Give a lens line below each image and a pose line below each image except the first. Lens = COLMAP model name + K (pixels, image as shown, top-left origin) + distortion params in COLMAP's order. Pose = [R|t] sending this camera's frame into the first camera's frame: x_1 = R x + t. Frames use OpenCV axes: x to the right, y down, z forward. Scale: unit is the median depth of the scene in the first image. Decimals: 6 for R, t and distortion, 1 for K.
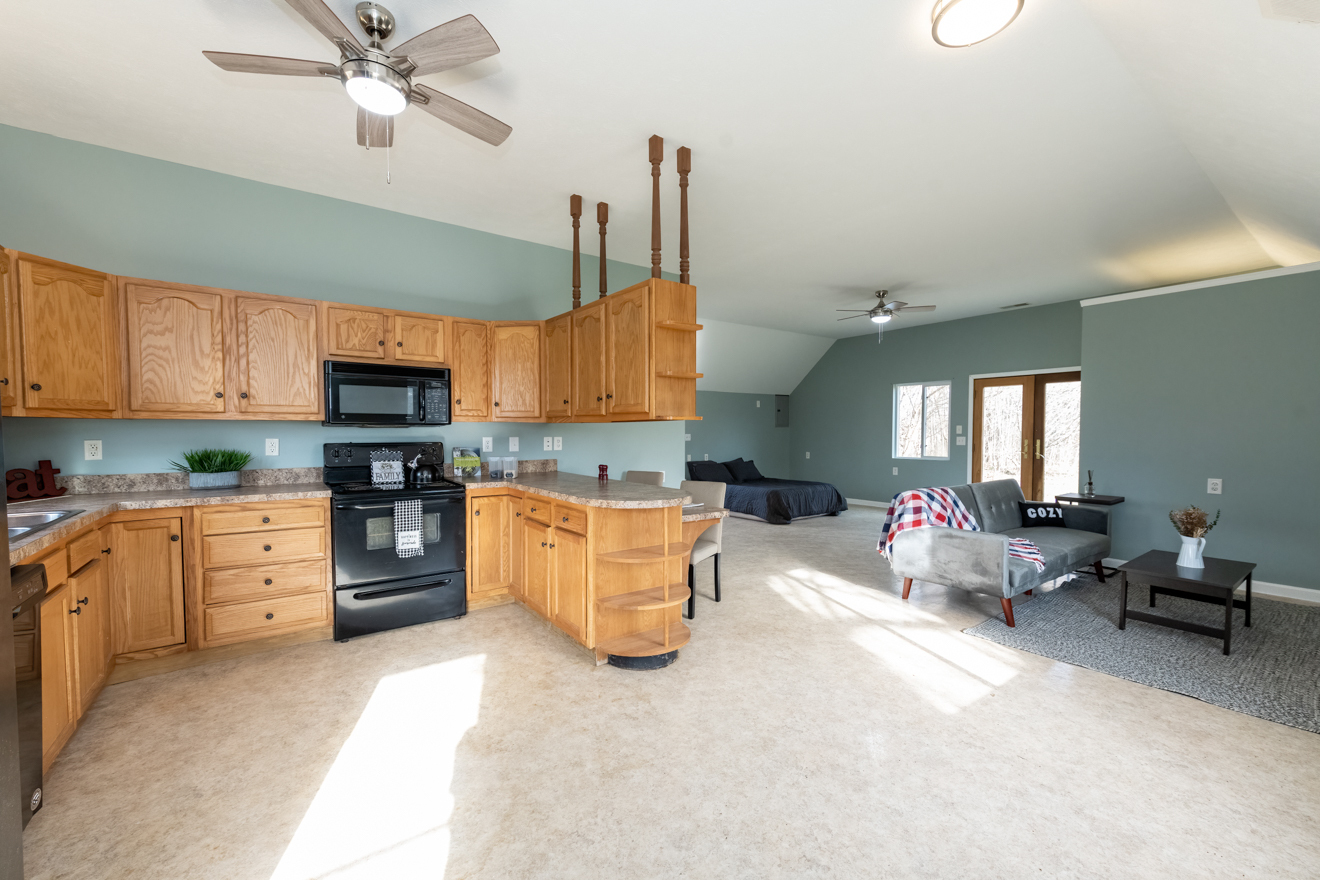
lens RADIAL K [[531.1, 0, 667.1], [0, 531.1, 446.9], [0, 0, 1]] dist [0.009525, -0.001514]
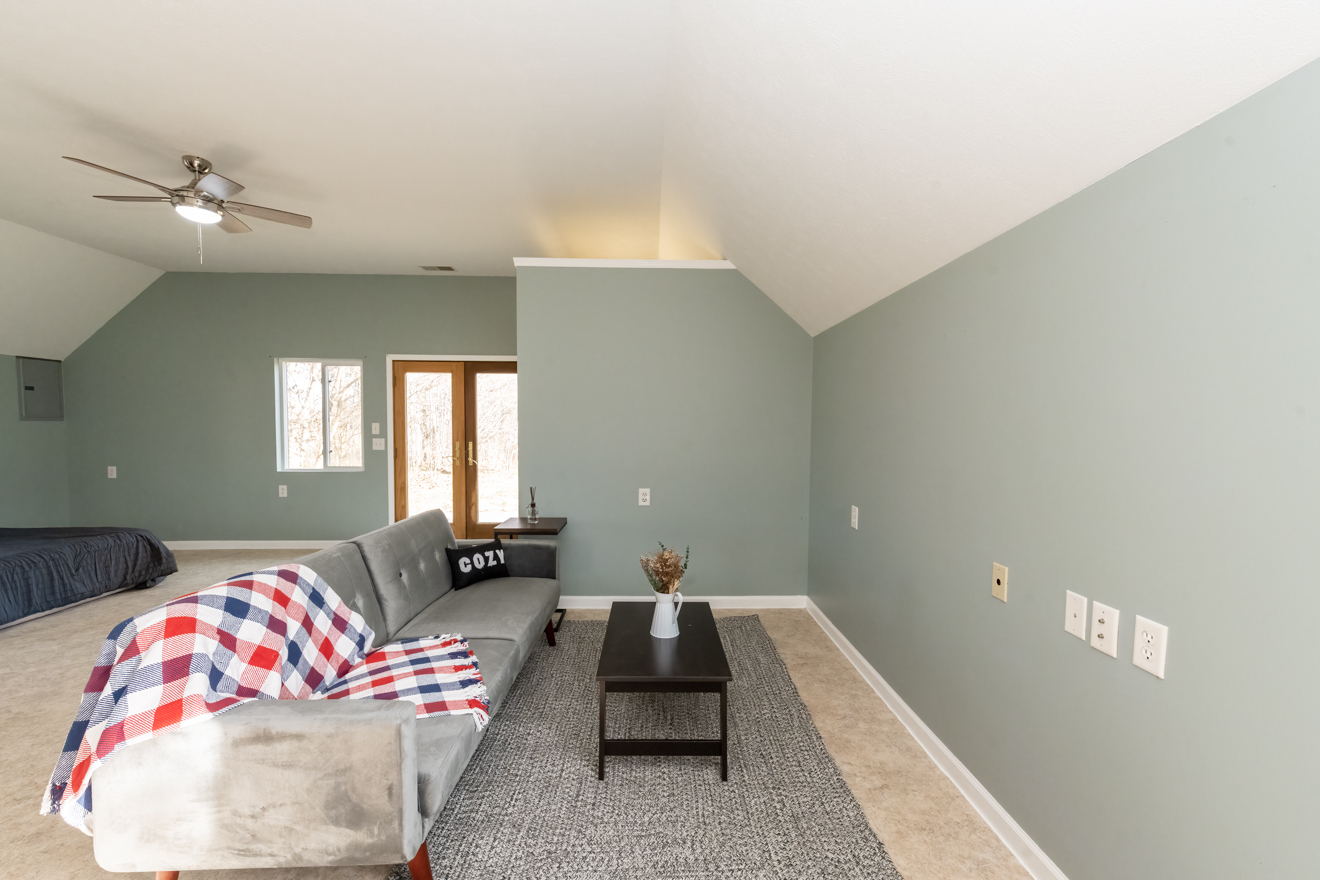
lens RADIAL K [[531.1, 0, 662.4], [0, 531.1, 452.4], [0, 0, 1]] dist [0.009525, -0.001514]
pose [[0.577675, -0.030814, 0.815685, 0.175012], [0.015855, 0.999522, 0.026530, -0.012888], [-0.816113, -0.002393, 0.577888, 0.252396]]
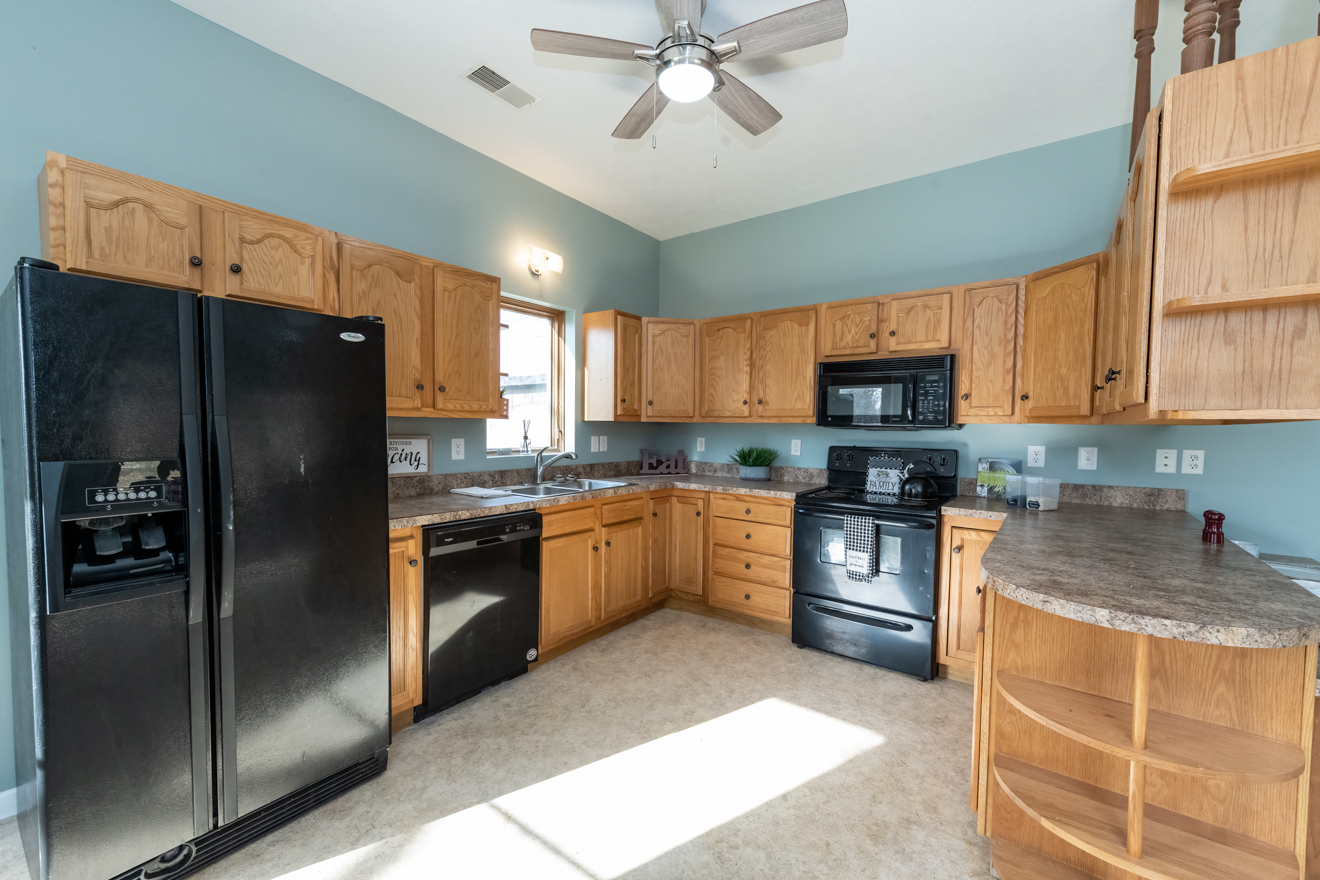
lens RADIAL K [[531.1, 0, 654.8], [0, 531.1, 449.1], [0, 0, 1]] dist [0.009525, -0.001514]
pose [[0.288463, 0.044467, -0.956458, 0.376869], [-0.040075, 0.998606, 0.034340, -0.037283], [0.956652, 0.028424, 0.289843, 0.694118]]
